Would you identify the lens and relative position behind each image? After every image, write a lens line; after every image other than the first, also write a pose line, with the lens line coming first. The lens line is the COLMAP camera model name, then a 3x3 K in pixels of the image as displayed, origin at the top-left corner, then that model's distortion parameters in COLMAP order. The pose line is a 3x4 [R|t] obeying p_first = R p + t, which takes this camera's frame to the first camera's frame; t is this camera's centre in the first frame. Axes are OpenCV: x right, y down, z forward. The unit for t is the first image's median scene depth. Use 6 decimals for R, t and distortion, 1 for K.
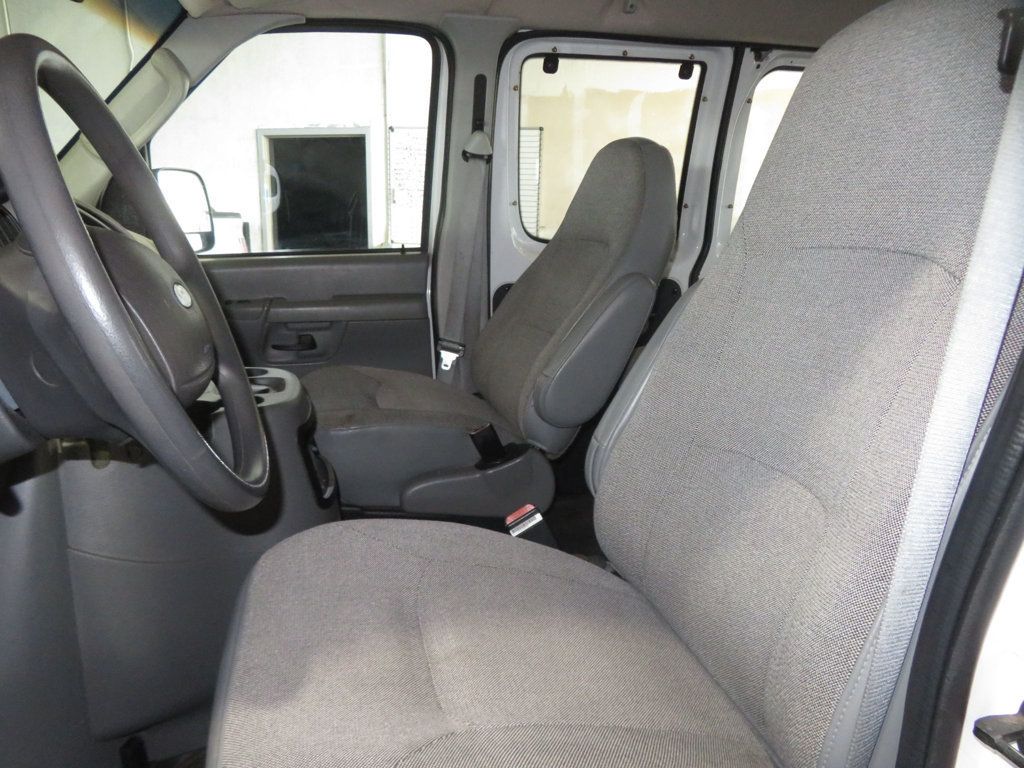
lens RADIAL K [[744.2, 0, 512.0], [0, 744.2, 384.0], [0, 0, 1]] dist [-0.002761, 0.009254]
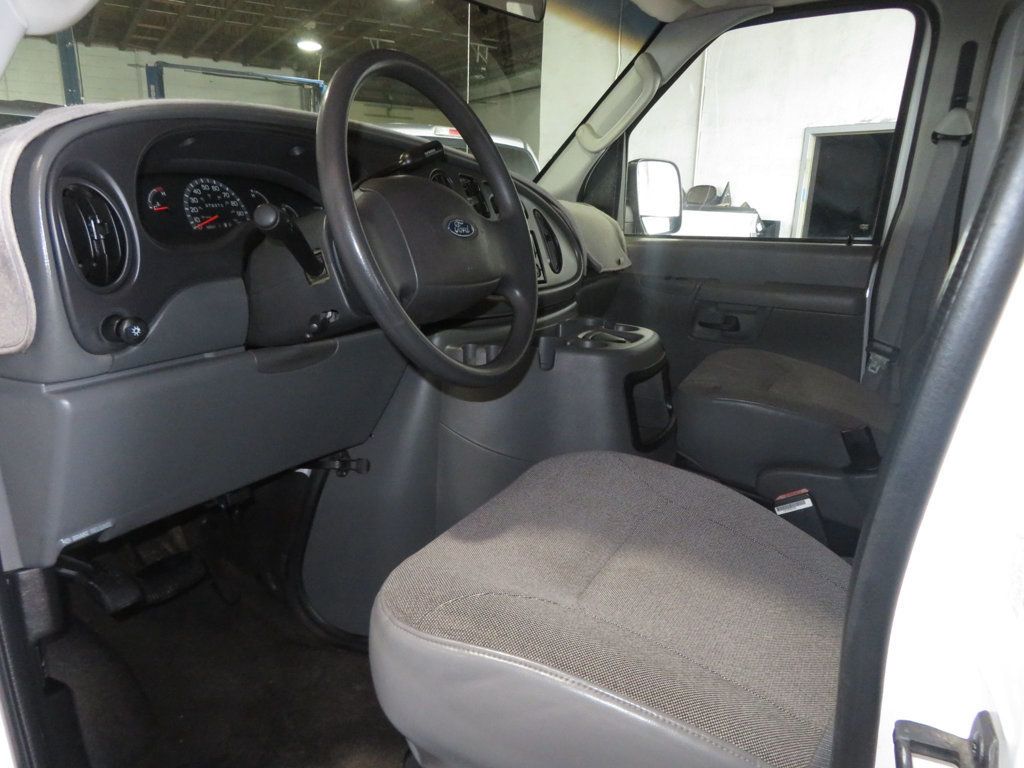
lens RADIAL K [[737.9, 0, 512.0], [0, 737.9, 384.0], [0, 0, 1]] dist [-0.008224, 0.063813]
pose [[0.762831, 0.176988, -0.621904, 0.158214], [-0.177077, 0.982221, 0.062328, 0.018520], [0.621878, 0.062580, 0.780609, 0.003215]]
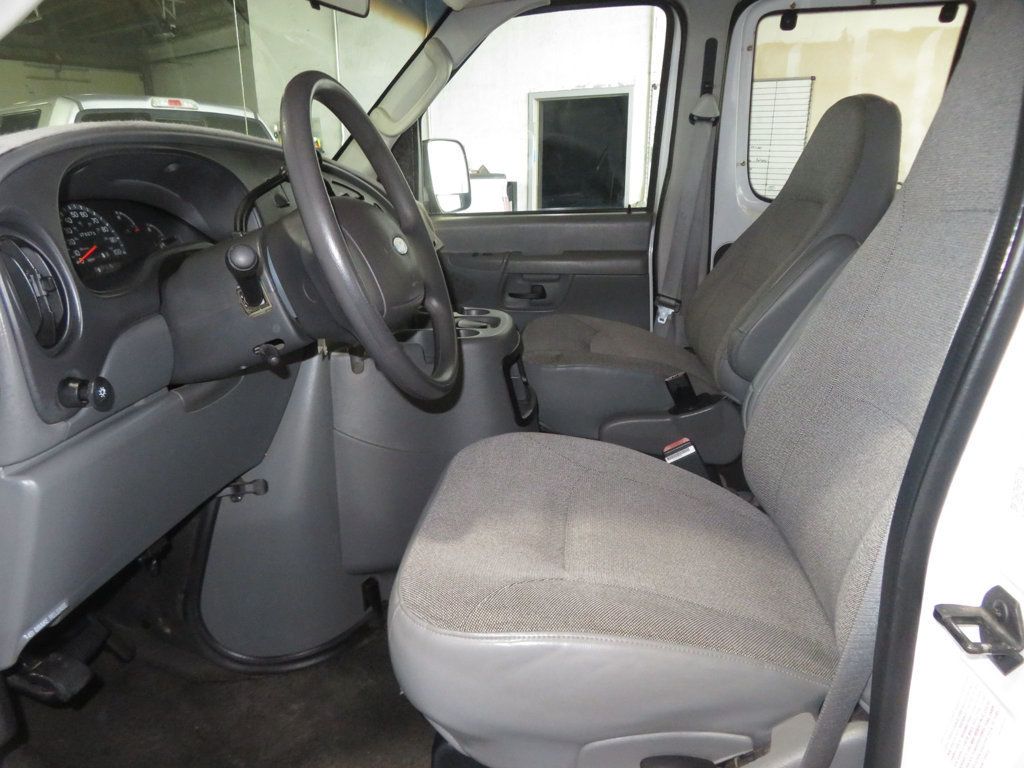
lens RADIAL K [[734.5, 0, 512.0], [0, 734.5, 384.0], [0, 0, 1]] dist [0.009229, 0.008631]
pose [[0.940262, 0.082015, -0.330424, 0.071686], [-0.063166, 0.995724, 0.067402, 0.010888], [0.334540, -0.042504, 0.941423, -0.076024]]
